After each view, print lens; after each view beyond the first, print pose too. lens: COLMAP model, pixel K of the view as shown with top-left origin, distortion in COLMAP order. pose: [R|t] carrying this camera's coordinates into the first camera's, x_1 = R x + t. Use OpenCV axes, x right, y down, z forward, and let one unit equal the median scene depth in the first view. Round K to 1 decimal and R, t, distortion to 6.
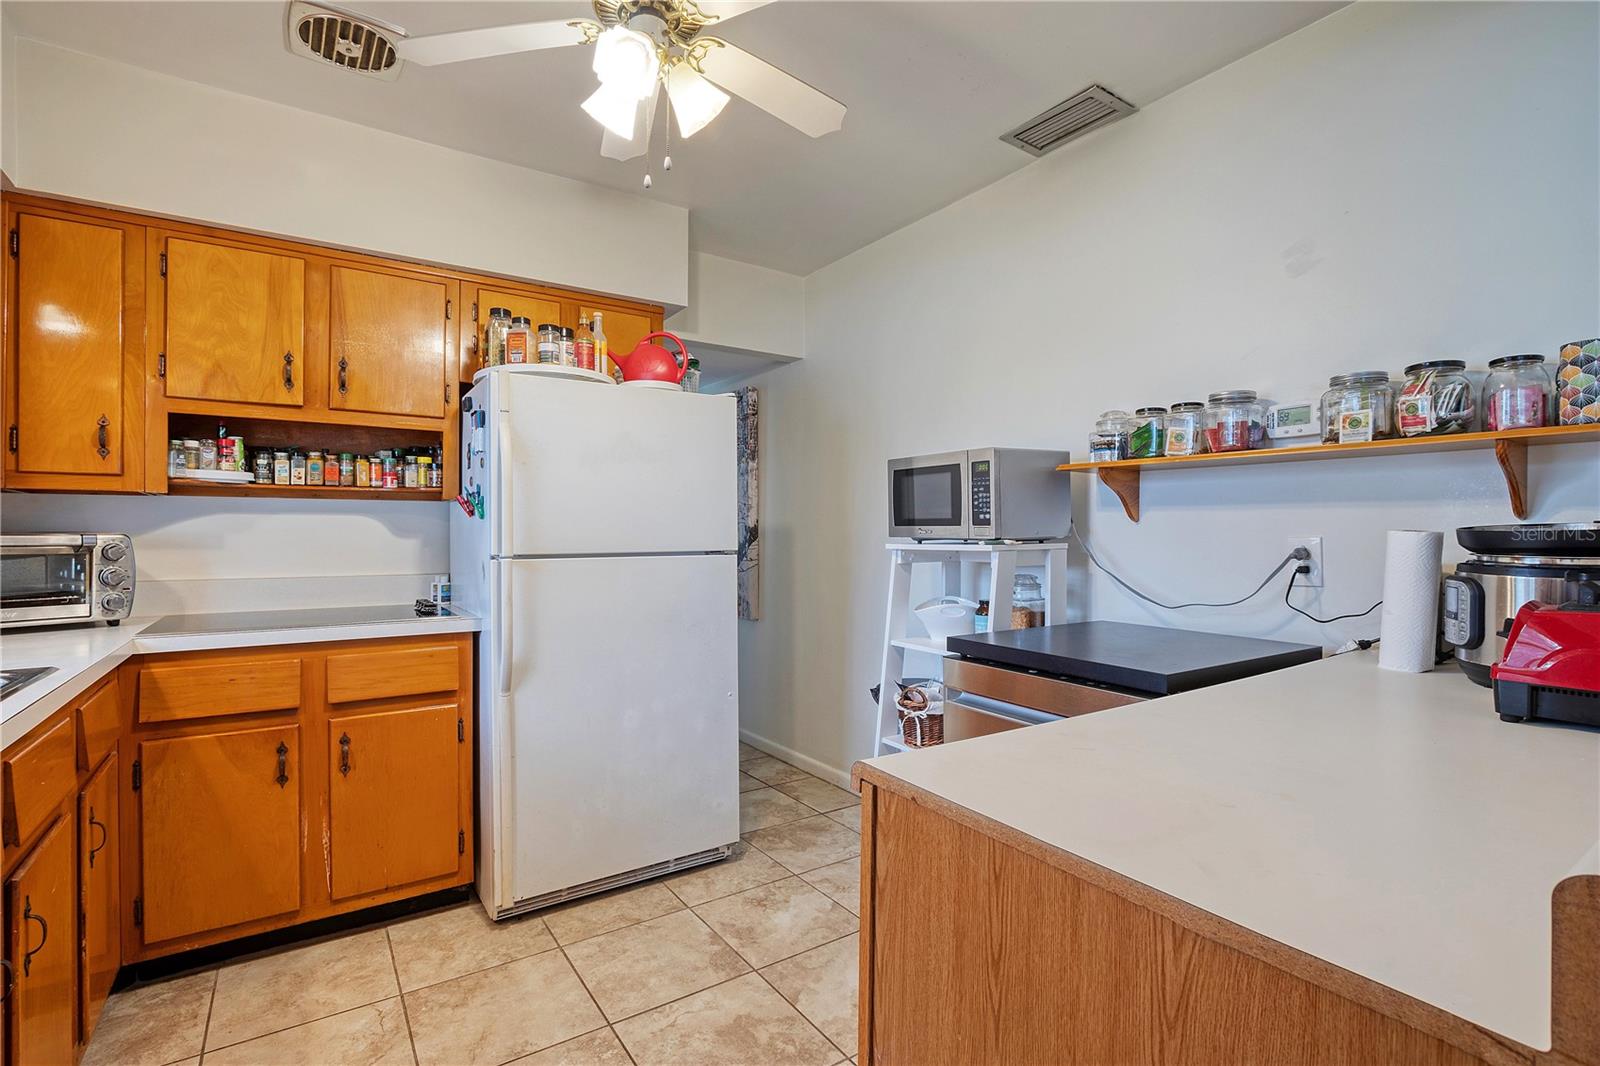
lens RADIAL K [[740.9, 0, 791.3], [0, 740.9, 534.0], [0, 0, 1]] dist [-0.022065, 0.005680]
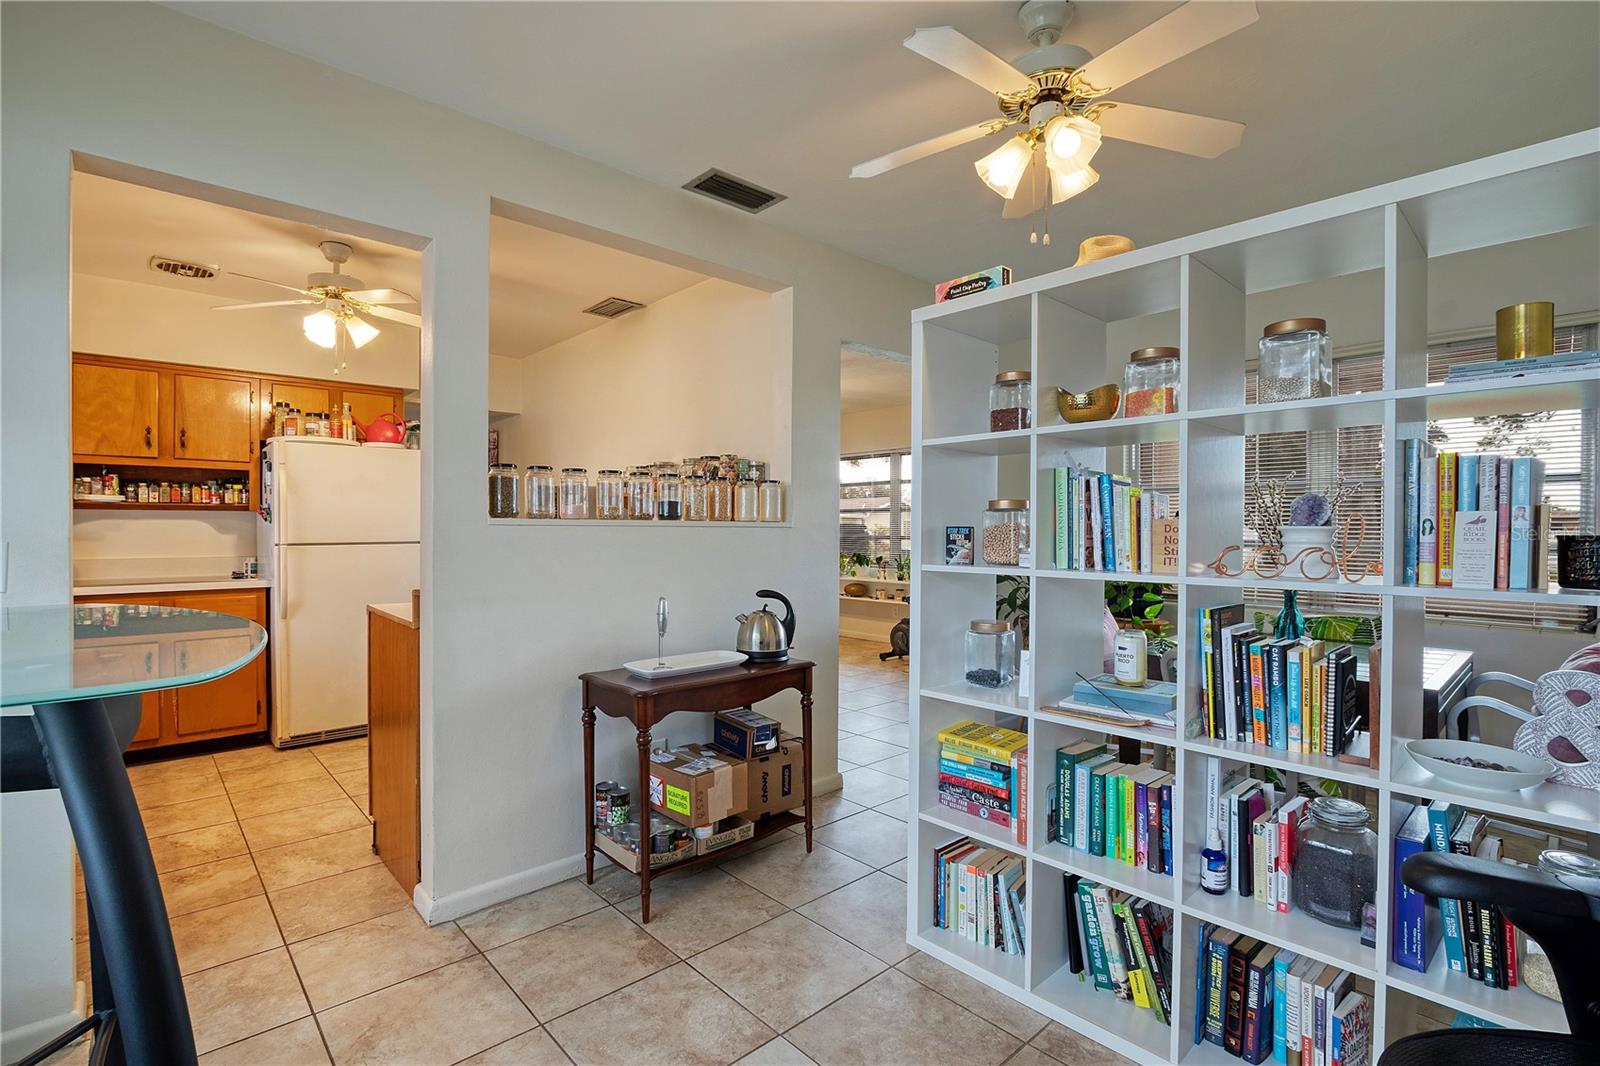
lens RADIAL K [[740.9, 0, 791.3], [0, 740.9, 534.0], [0, 0, 1]] dist [-0.022065, 0.005680]
pose [[0.988411, -0.001365, 0.151796, 0.580361], [0.000356, 0.999978, 0.006678, -0.006405], [-0.151802, -0.006547, 0.988389, -0.984183]]
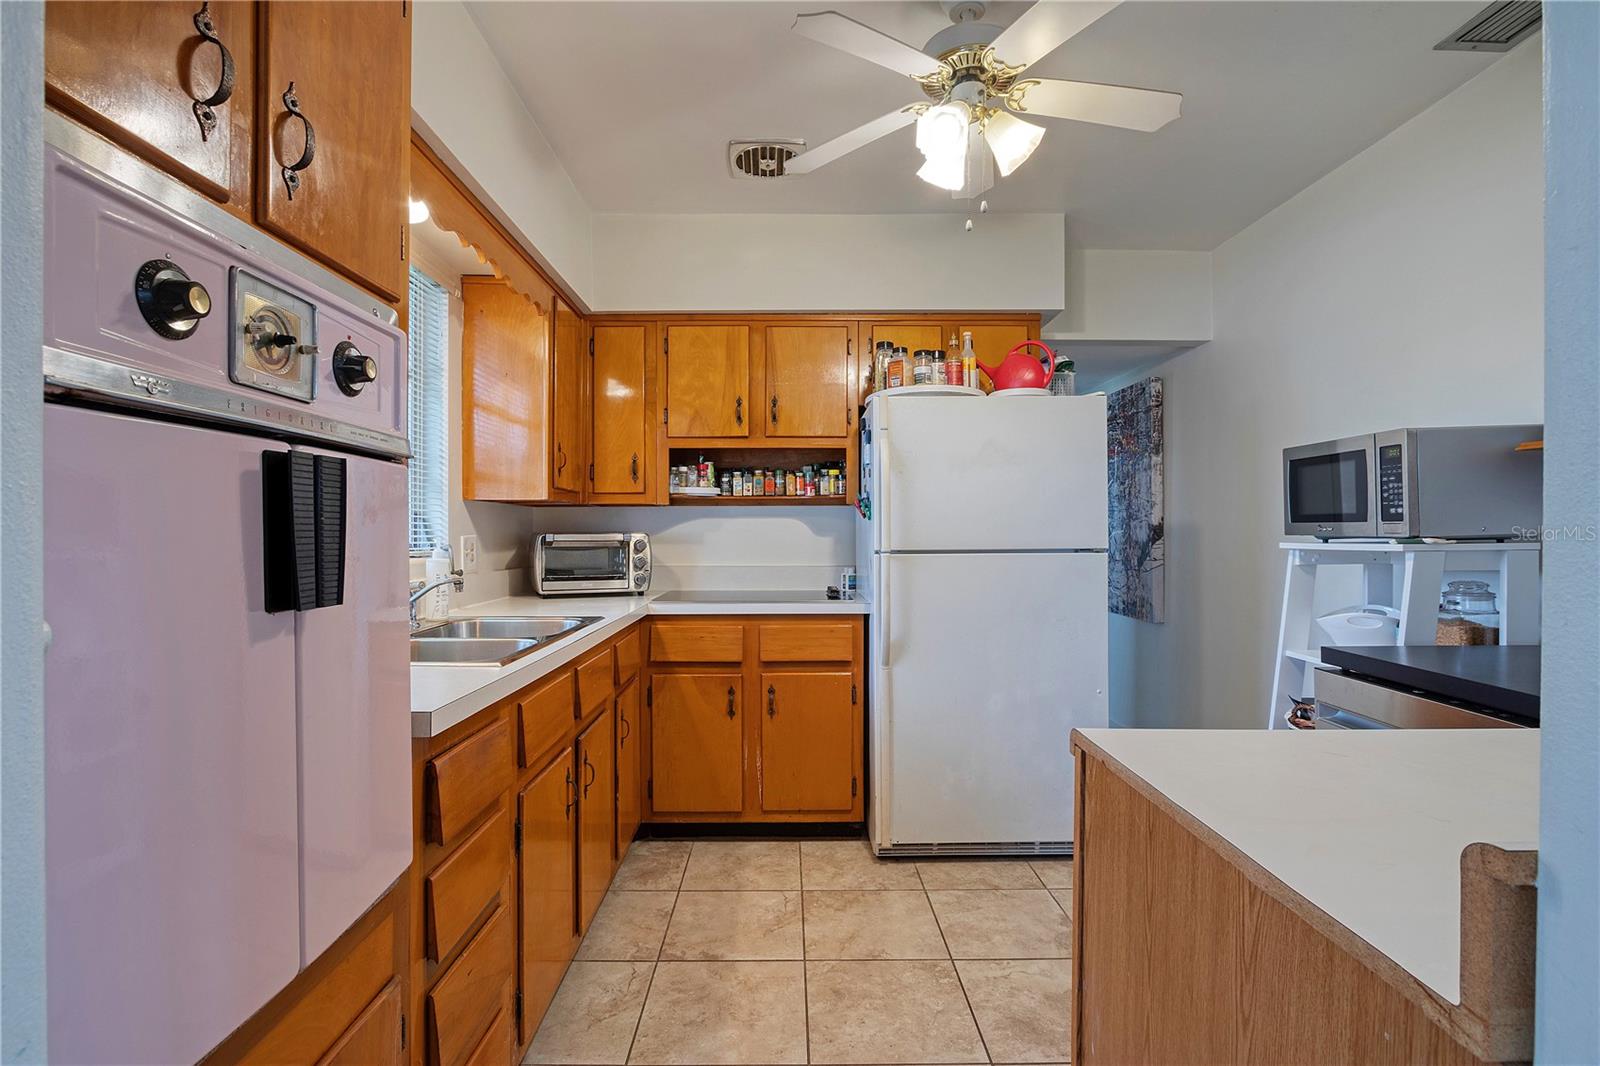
lens RADIAL K [[740.9, 0, 791.3], [0, 740.9, 534.0], [0, 0, 1]] dist [-0.022065, 0.005680]
pose [[0.835221, -0.001052, -0.549913, 0.144794], [0.001595, 0.999999, 0.000511, 0.001557], [0.549912, -0.001304, 0.835222, -0.080758]]
